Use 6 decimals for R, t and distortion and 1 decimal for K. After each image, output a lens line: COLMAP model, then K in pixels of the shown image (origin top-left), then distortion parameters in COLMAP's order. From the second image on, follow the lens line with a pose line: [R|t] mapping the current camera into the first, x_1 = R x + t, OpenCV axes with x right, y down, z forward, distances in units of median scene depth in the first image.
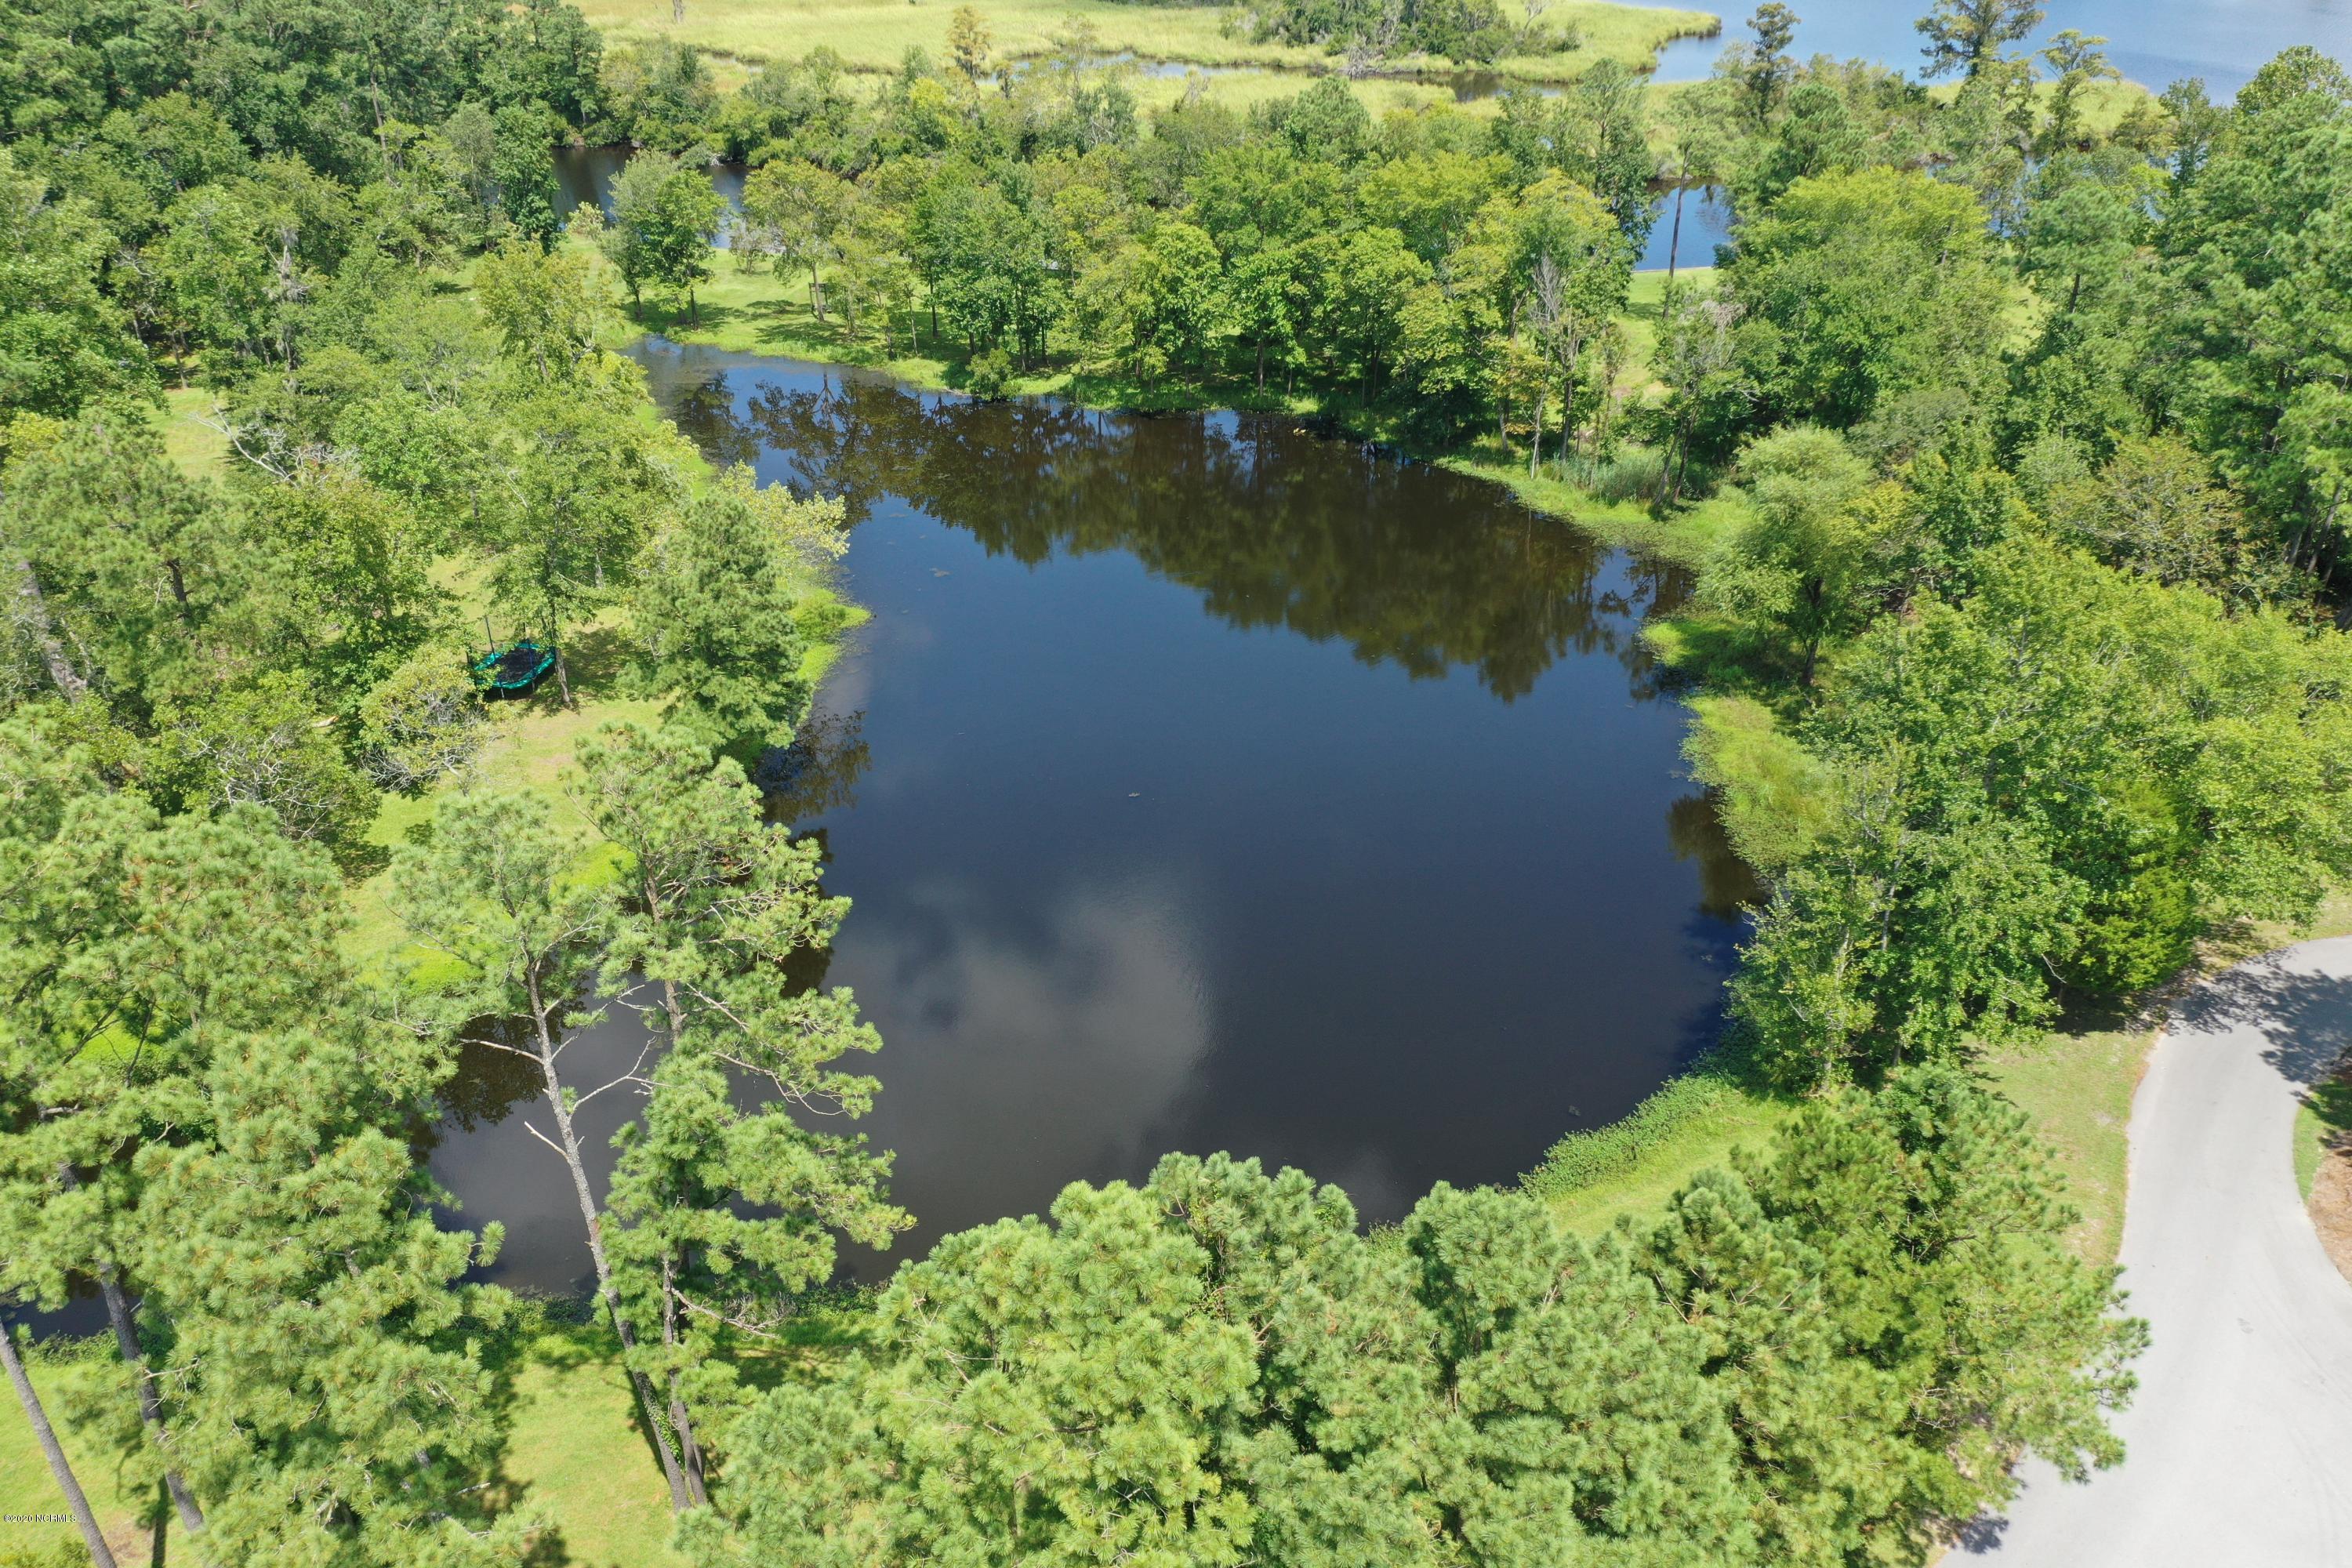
lens RADIAL K [[1812.9, 0, 1176.7], [0, 1812.9, 783.7], [0, 0, 1]] dist [-0.010462, 0.004135]
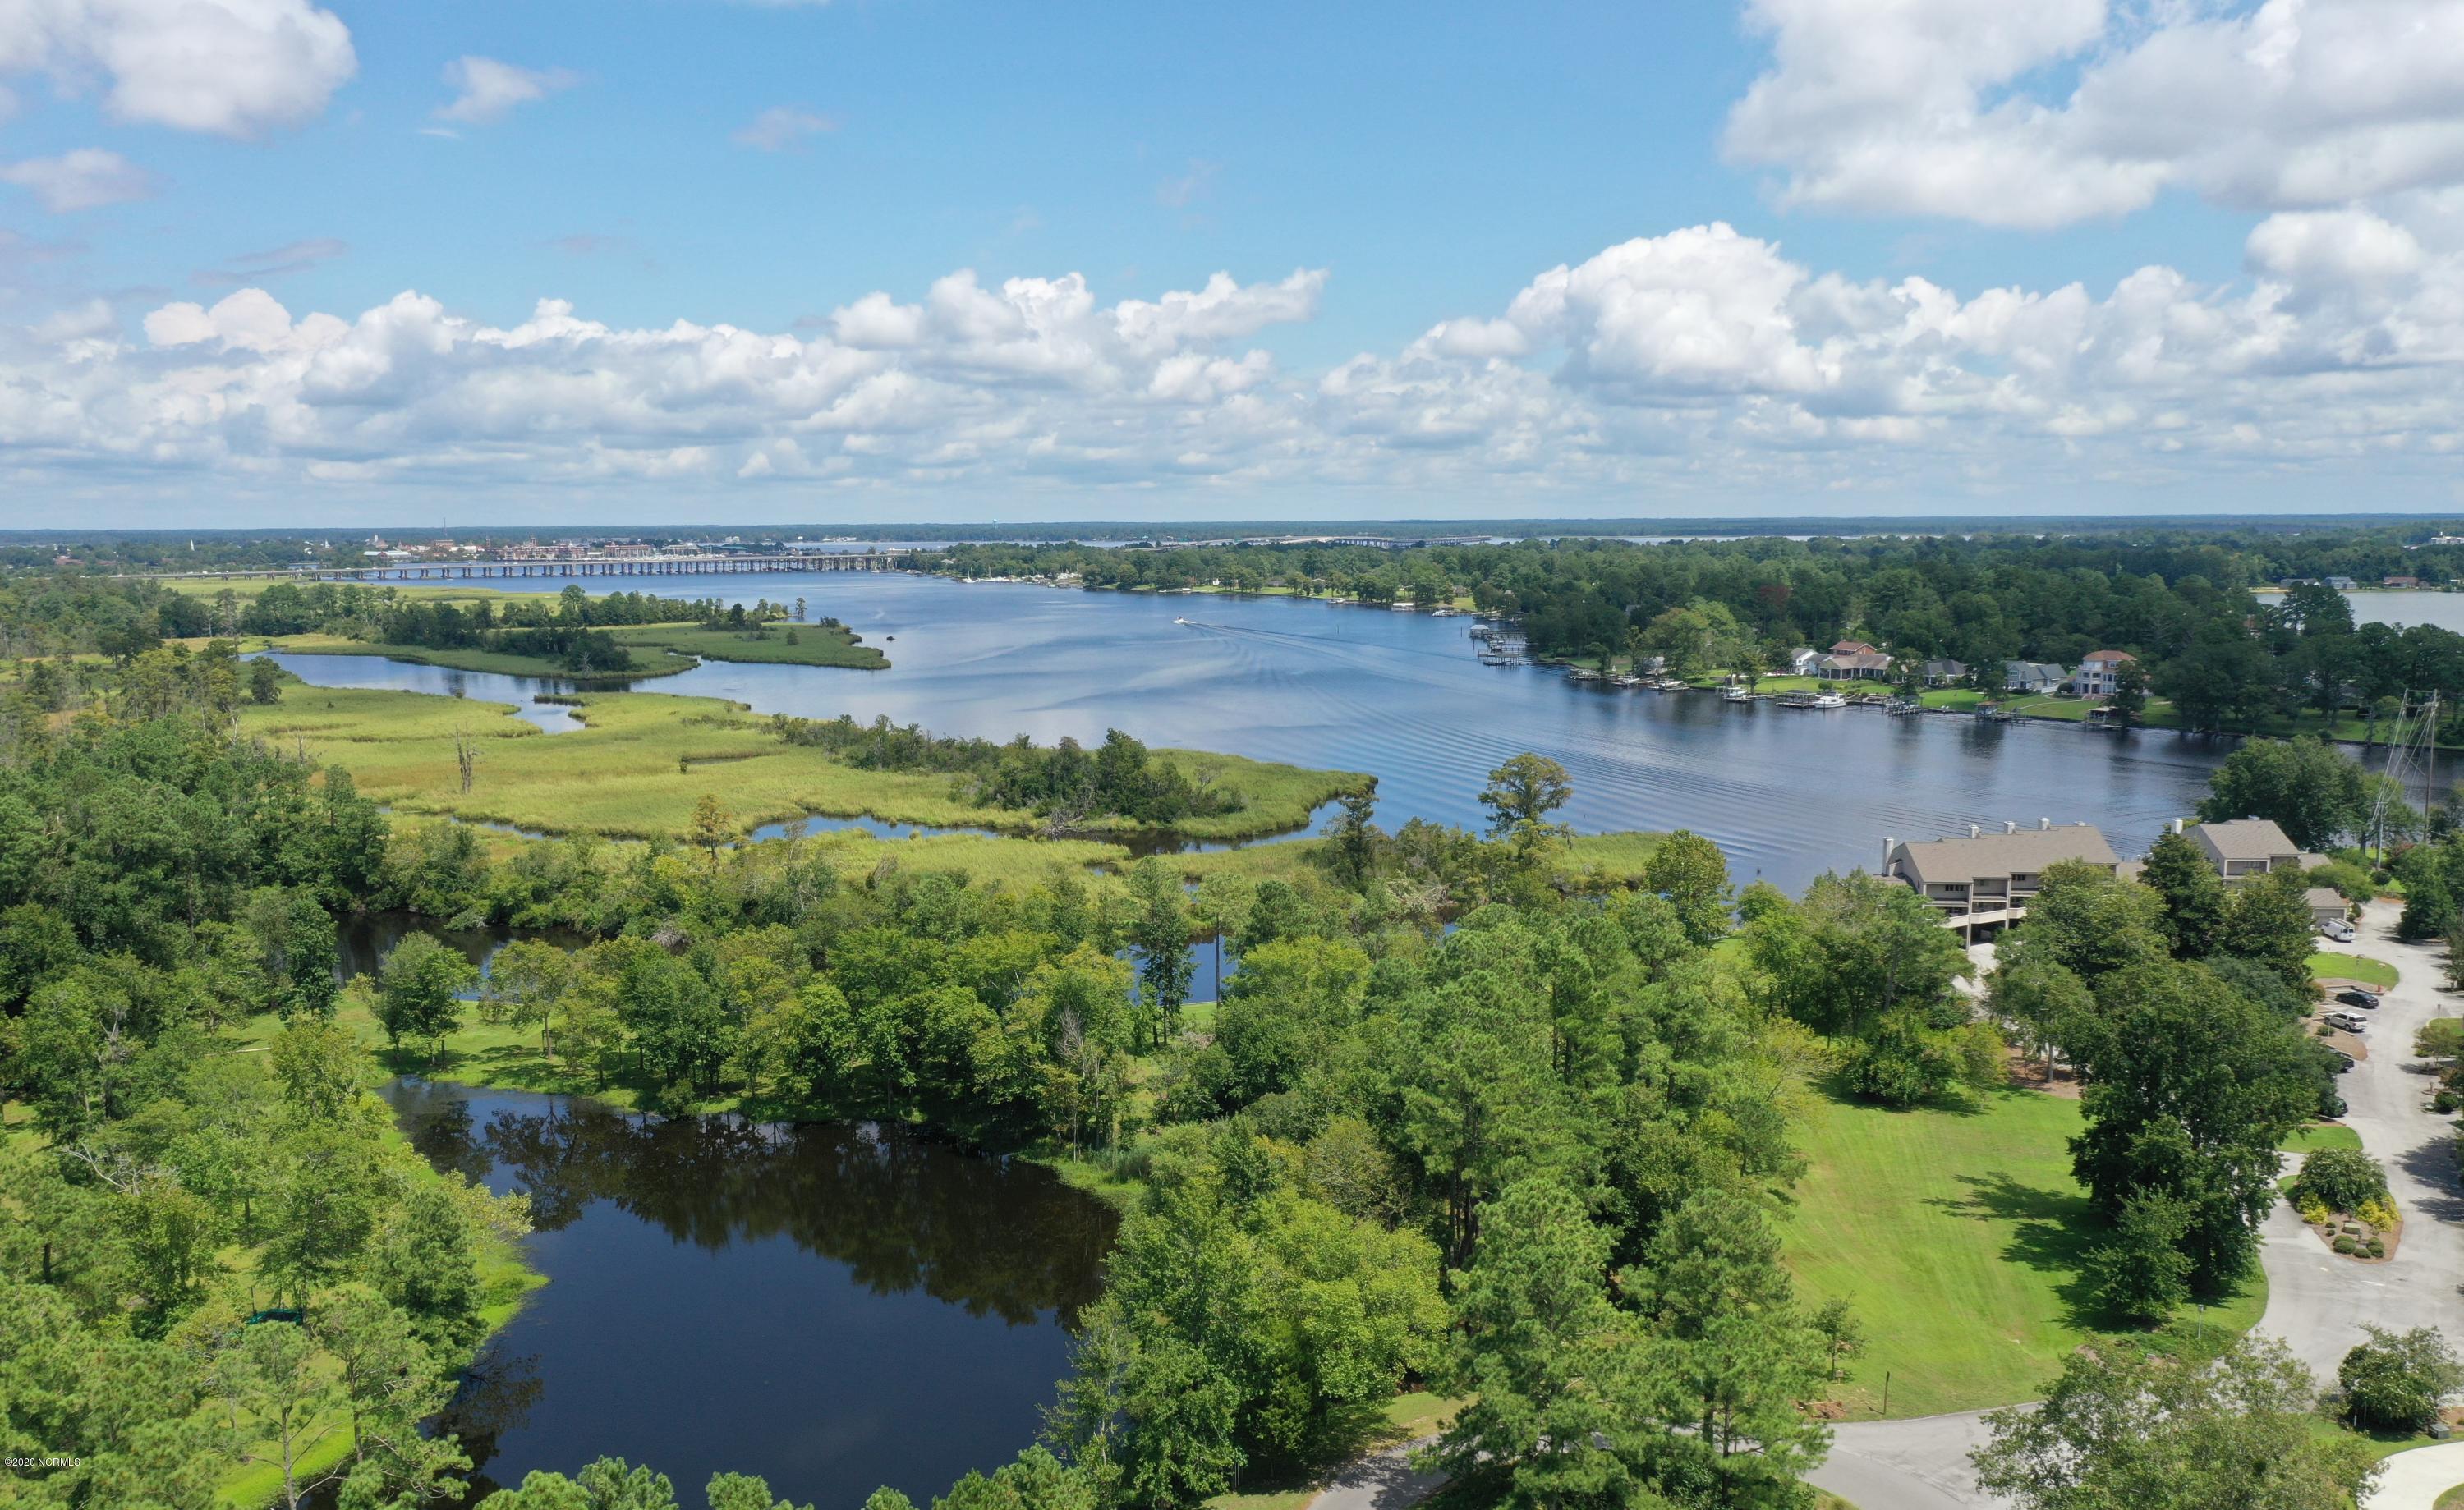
lens RADIAL K [[1985.4, 0, 1264.3], [0, 1985.4, 828.5], [0, 0, 1]] dist [-0.008915, 0.024831]
pose [[0.992351, -0.015135, 0.122520, 0.143341], [0.055748, 0.940441, -0.335355, 0.090164], [-0.110148, 0.339620, 0.934091, -0.433222]]
